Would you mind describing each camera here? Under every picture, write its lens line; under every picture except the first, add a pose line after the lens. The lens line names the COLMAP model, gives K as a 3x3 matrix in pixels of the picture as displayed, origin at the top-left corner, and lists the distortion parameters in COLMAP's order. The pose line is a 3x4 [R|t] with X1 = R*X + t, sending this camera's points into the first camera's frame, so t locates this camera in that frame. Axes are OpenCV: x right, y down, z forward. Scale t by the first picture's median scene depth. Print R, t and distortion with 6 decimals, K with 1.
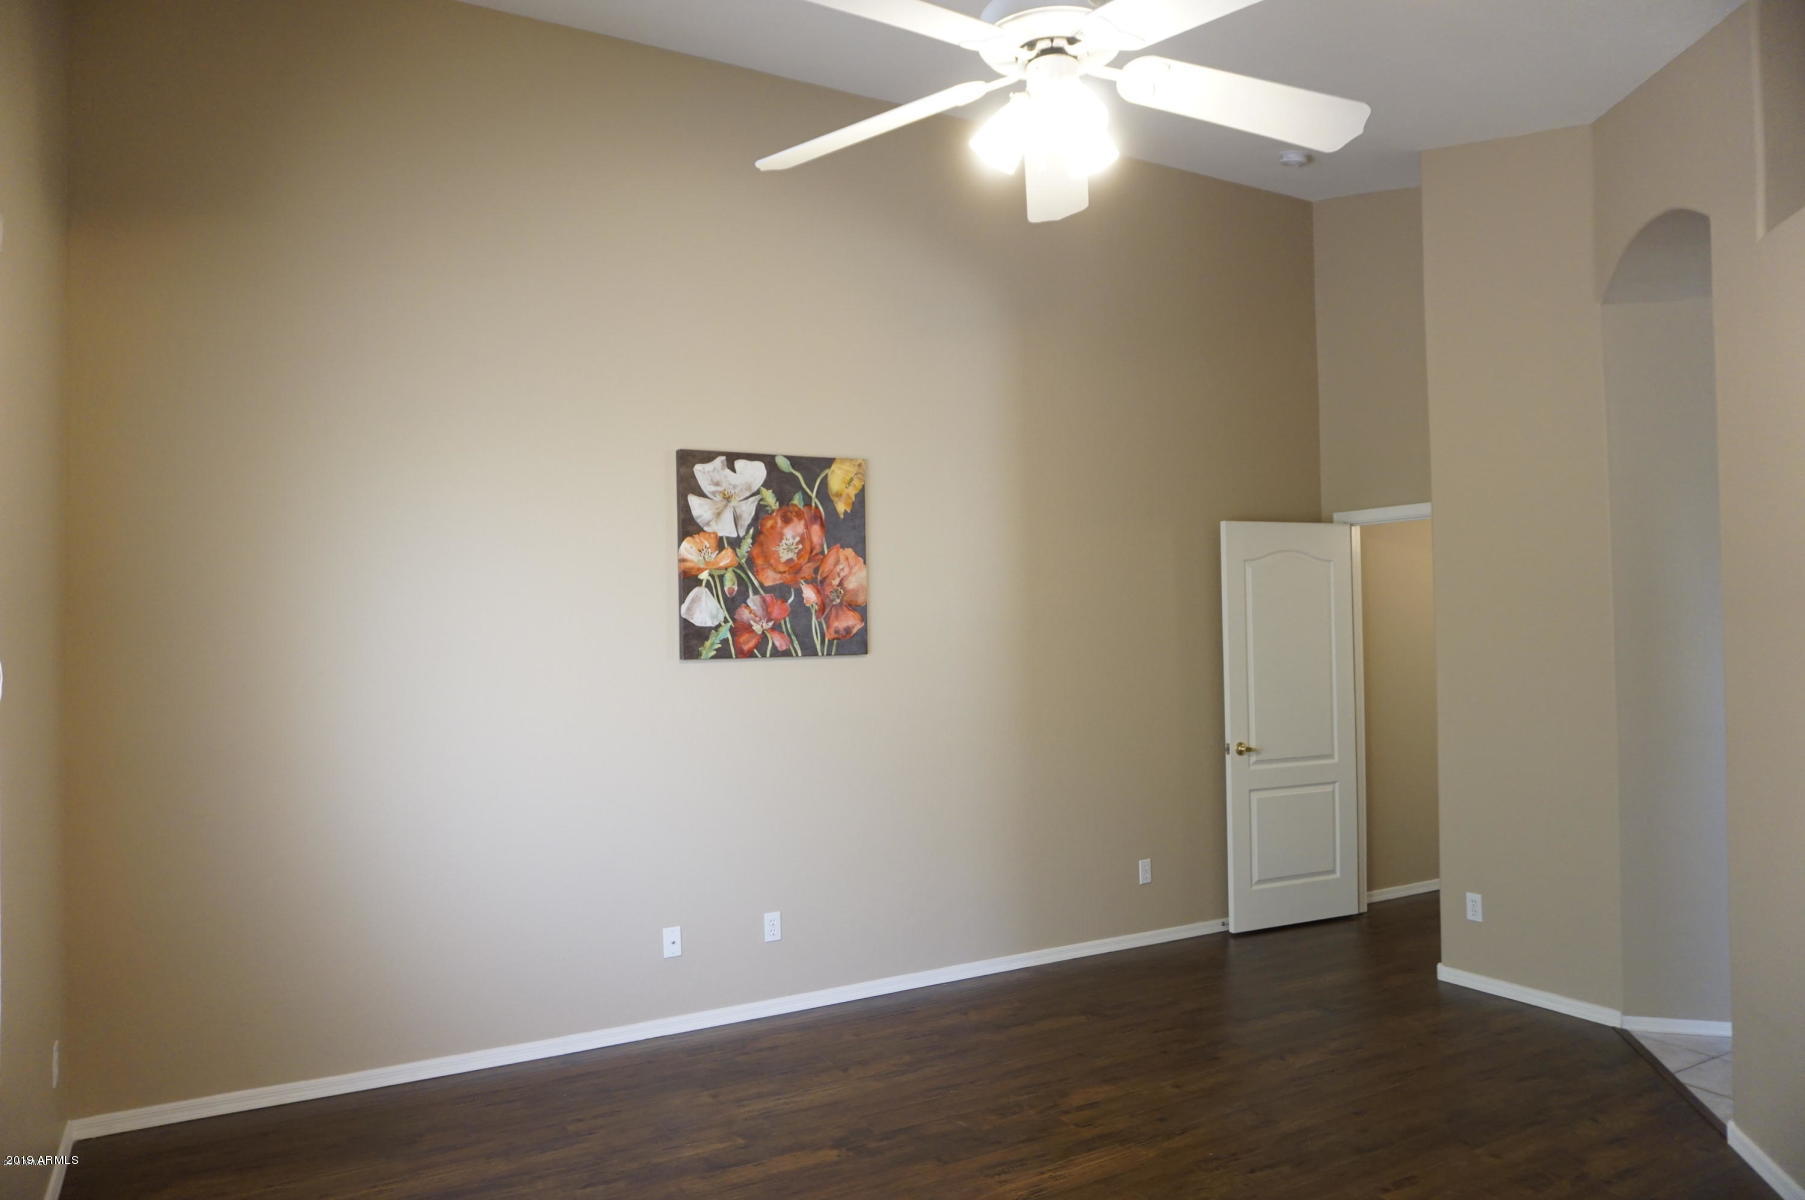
lens RADIAL K [[1200.6, 0, 905.8], [0, 1200.6, 600.6], [0, 0, 1]] dist [-0.048969, 0.024569]
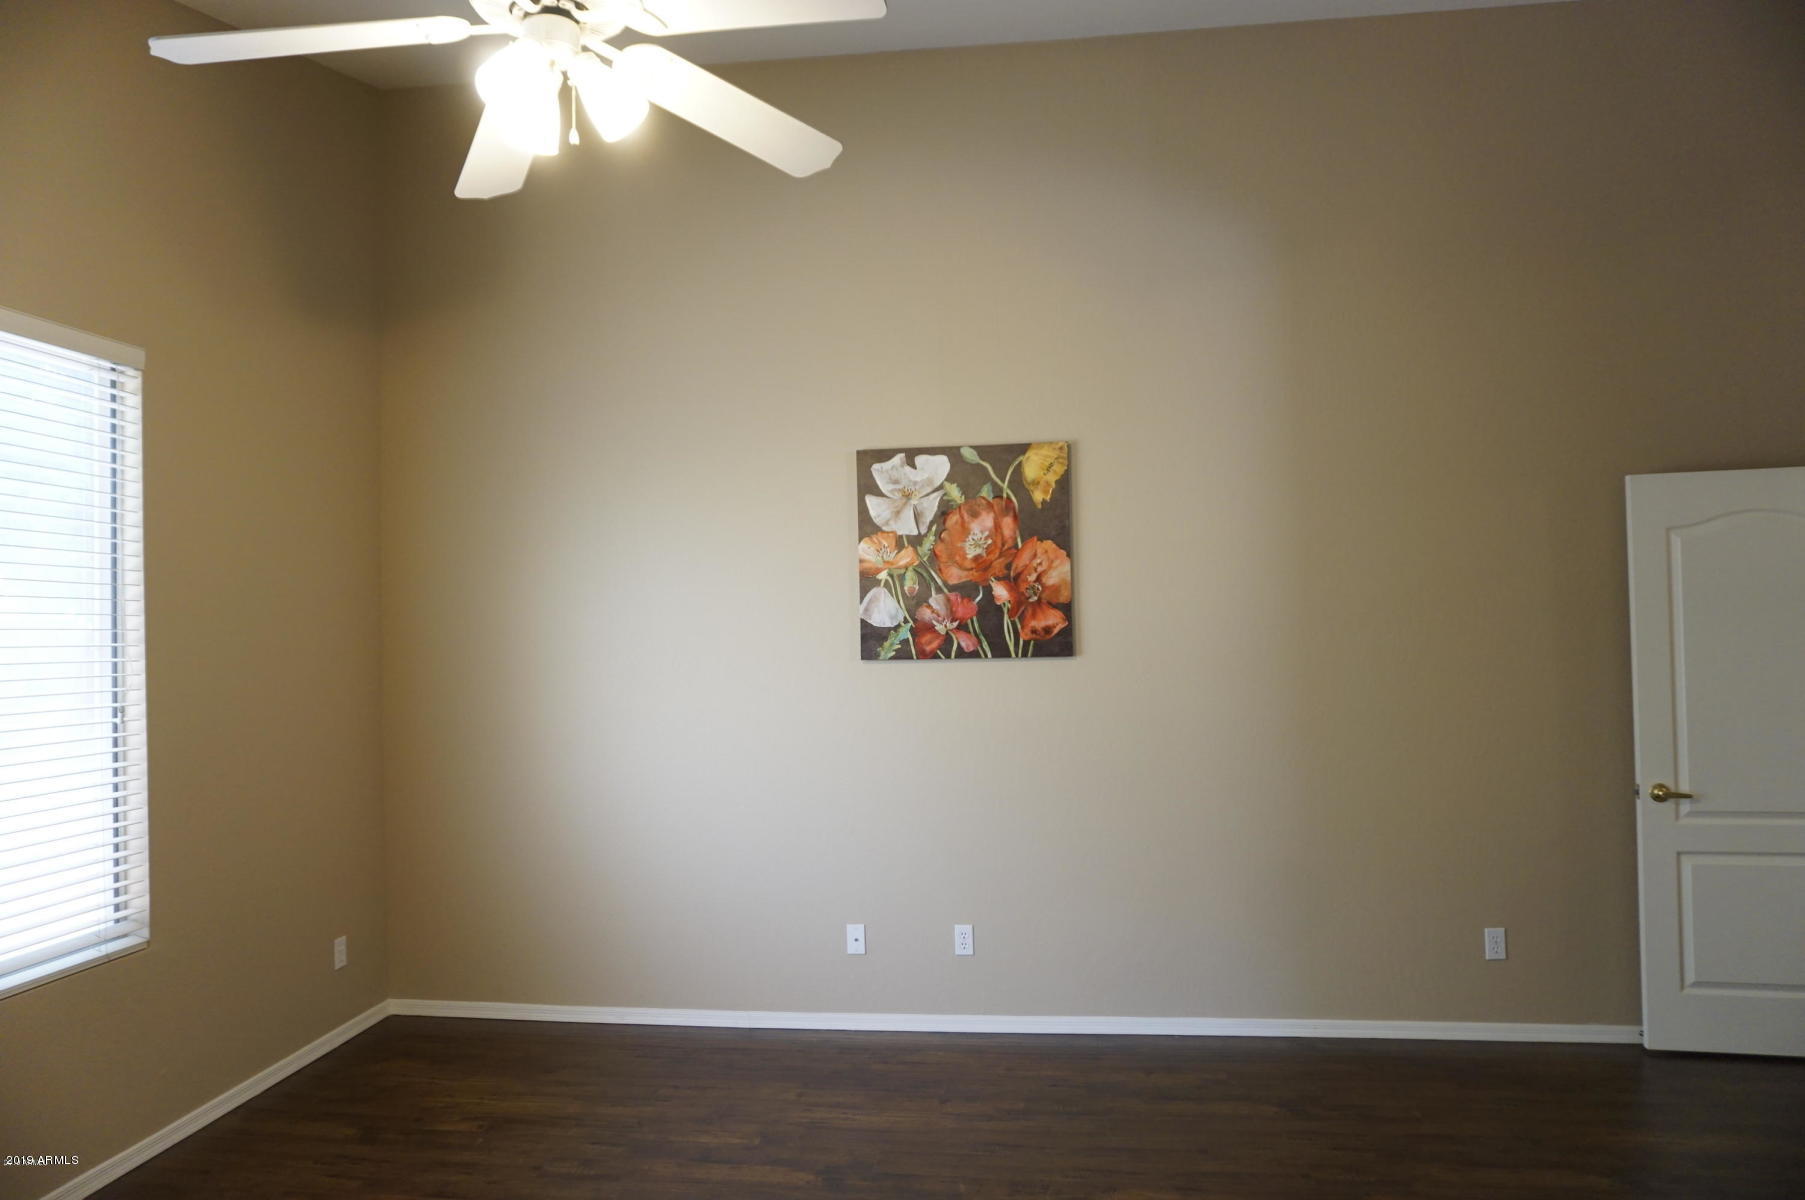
lens RADIAL K [[1200.6, 0, 898.6], [0, 1200.6, 604.6], [0, 0, 1]] dist [-0.048969, 0.024569]
pose [[0.798966, -0.012316, -0.601250, 0.434127], [0.020735, 0.999760, 0.007074, -0.003594], [0.601019, -0.018119, 0.799029, 0.211359]]
